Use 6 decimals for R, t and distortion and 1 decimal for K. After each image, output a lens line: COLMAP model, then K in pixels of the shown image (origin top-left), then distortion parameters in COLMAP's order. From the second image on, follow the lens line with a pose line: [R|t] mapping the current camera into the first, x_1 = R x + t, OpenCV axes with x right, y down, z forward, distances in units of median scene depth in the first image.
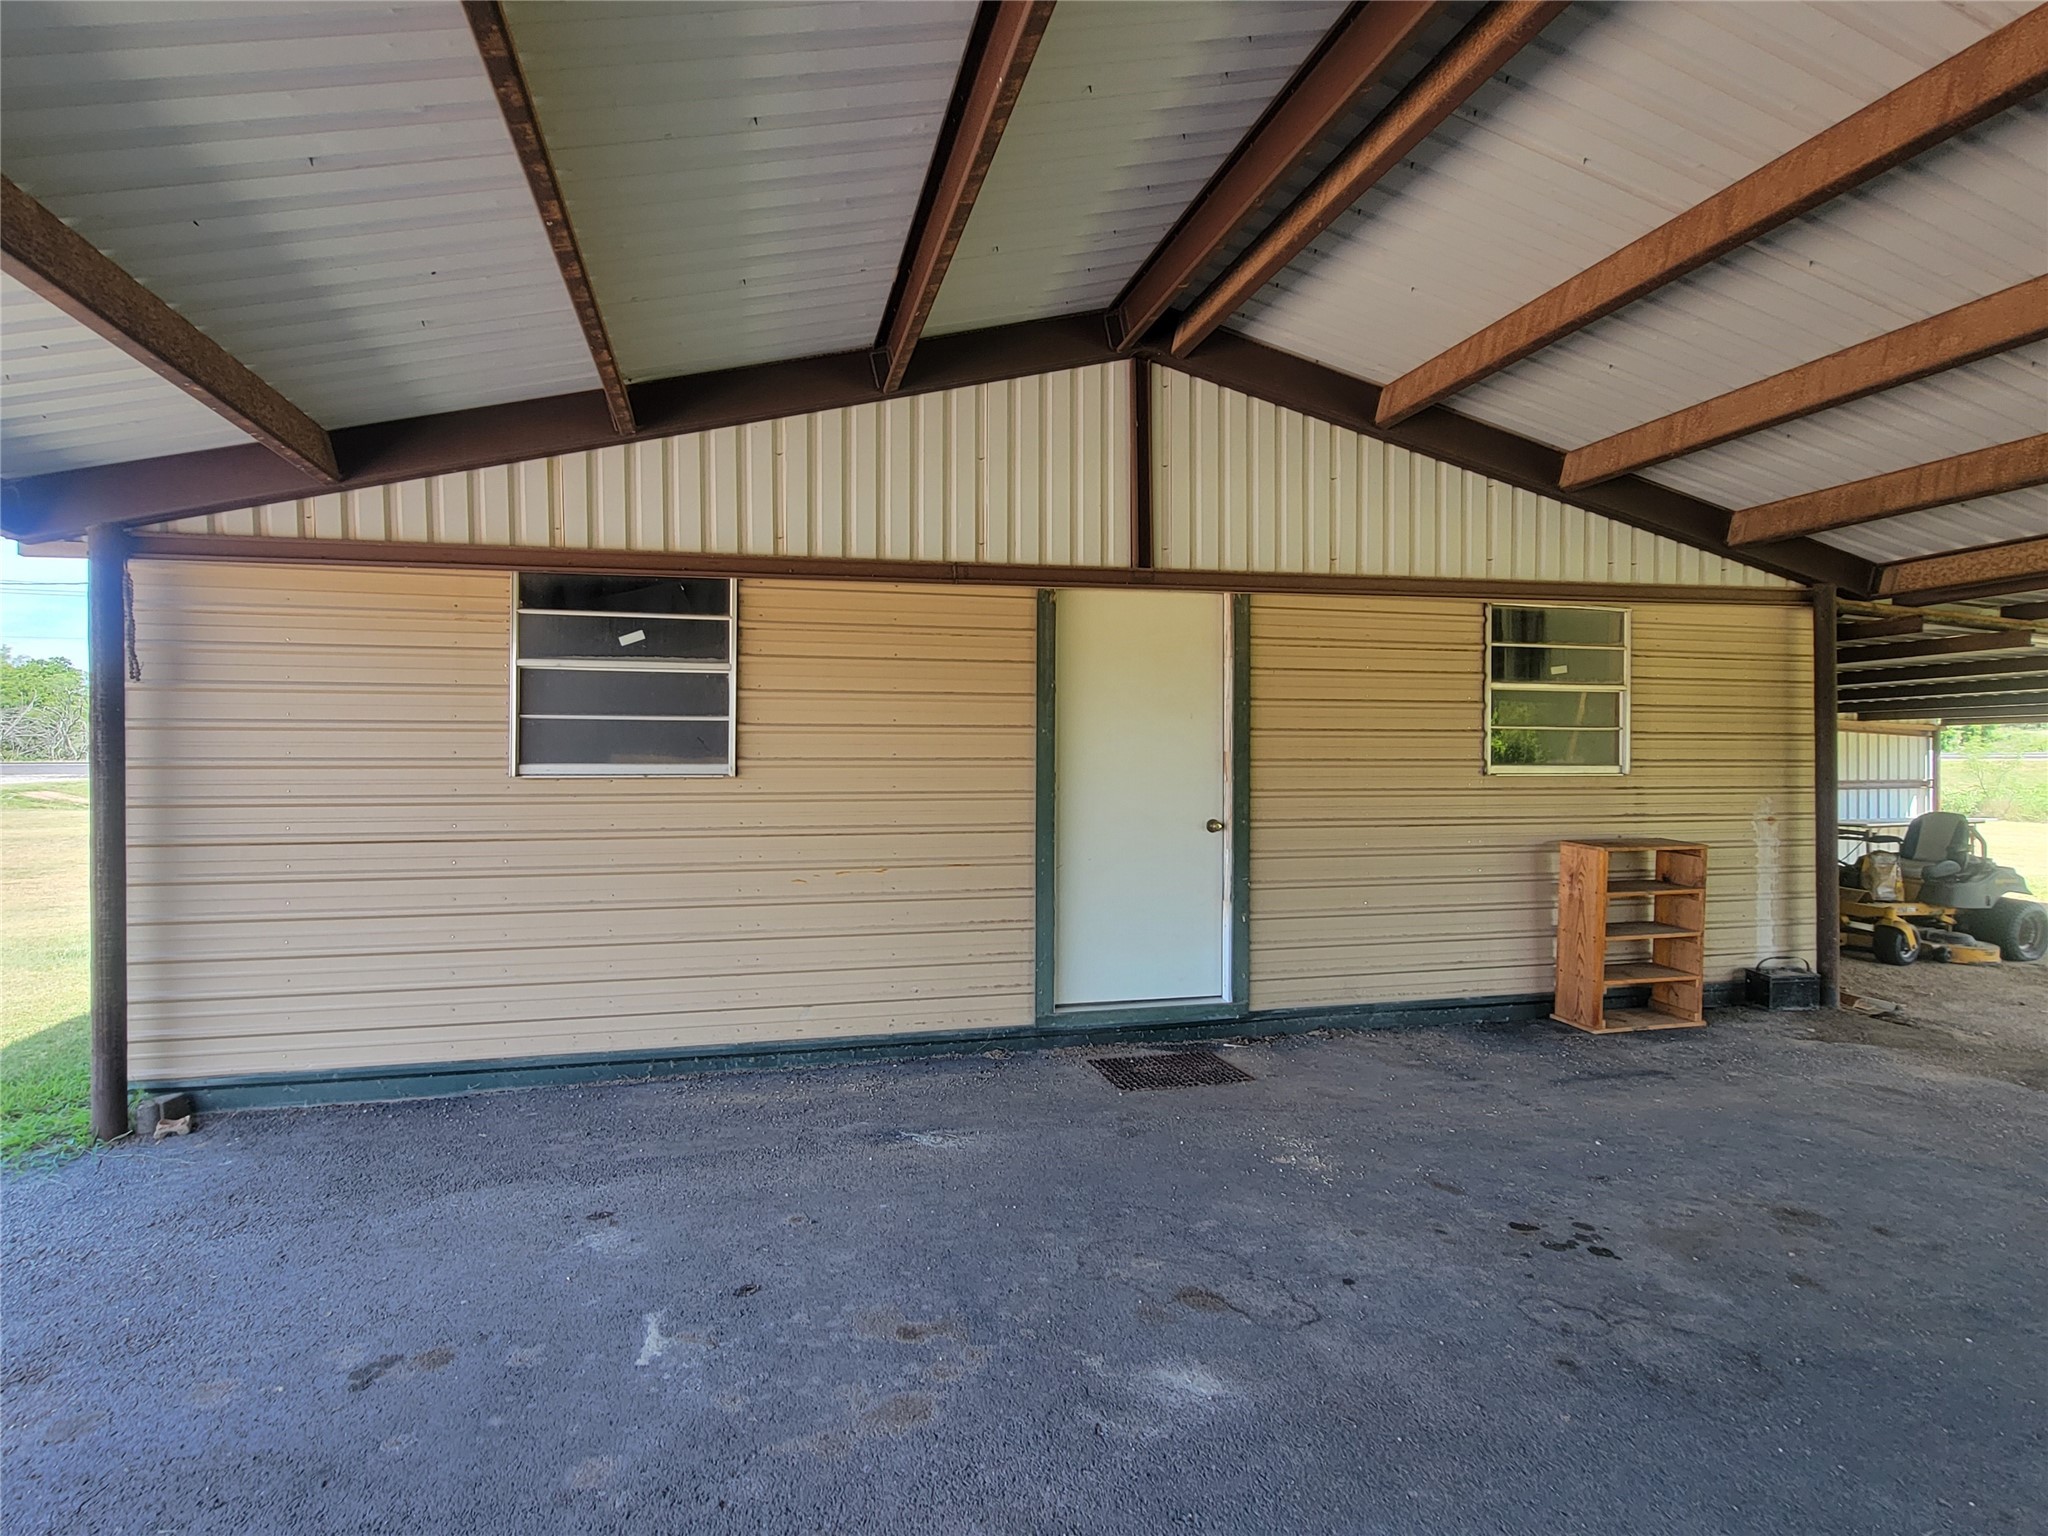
lens RADIAL K [[1020.0, 0, 1024.0], [0, 1020.0, 768.0], [0, 0, 1]] dist [-0.000601, 0.000229]
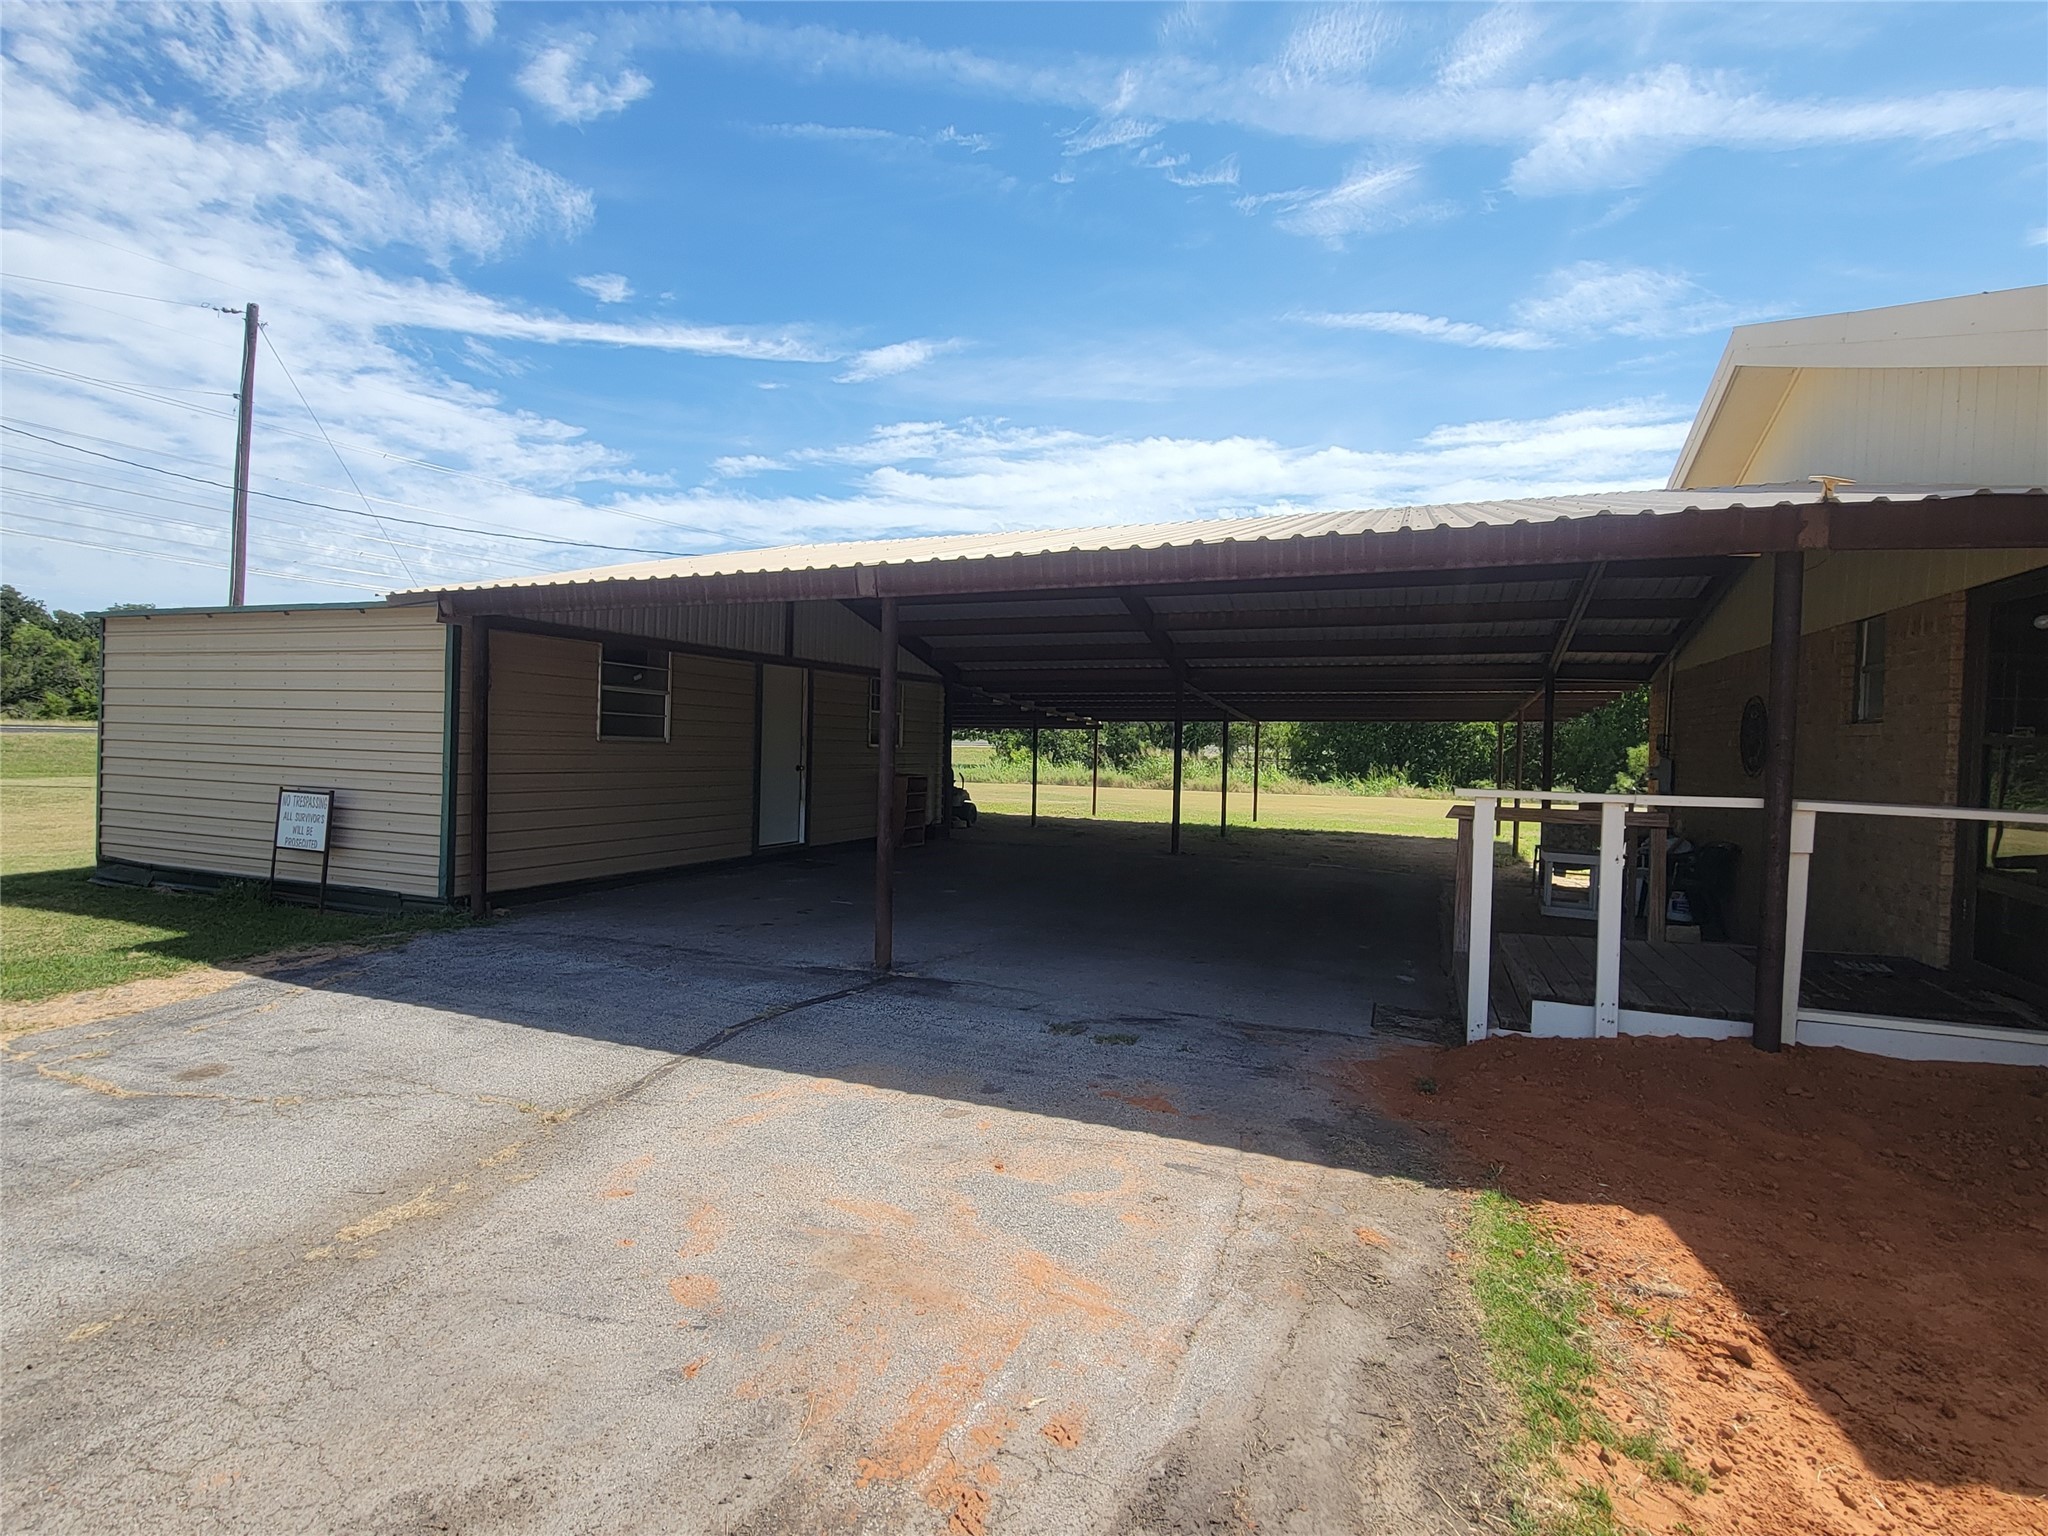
lens RADIAL K [[1020.0, 0, 1024.0], [0, 1020.0, 768.0], [0, 0, 1]] dist [-0.000601, 0.000229]
pose [[0.574083, -0.001642, 0.818795, -1.437870], [-0.021951, 0.999608, 0.017395, 0.005748], [-0.818503, -0.027960, 0.573822, -0.763965]]
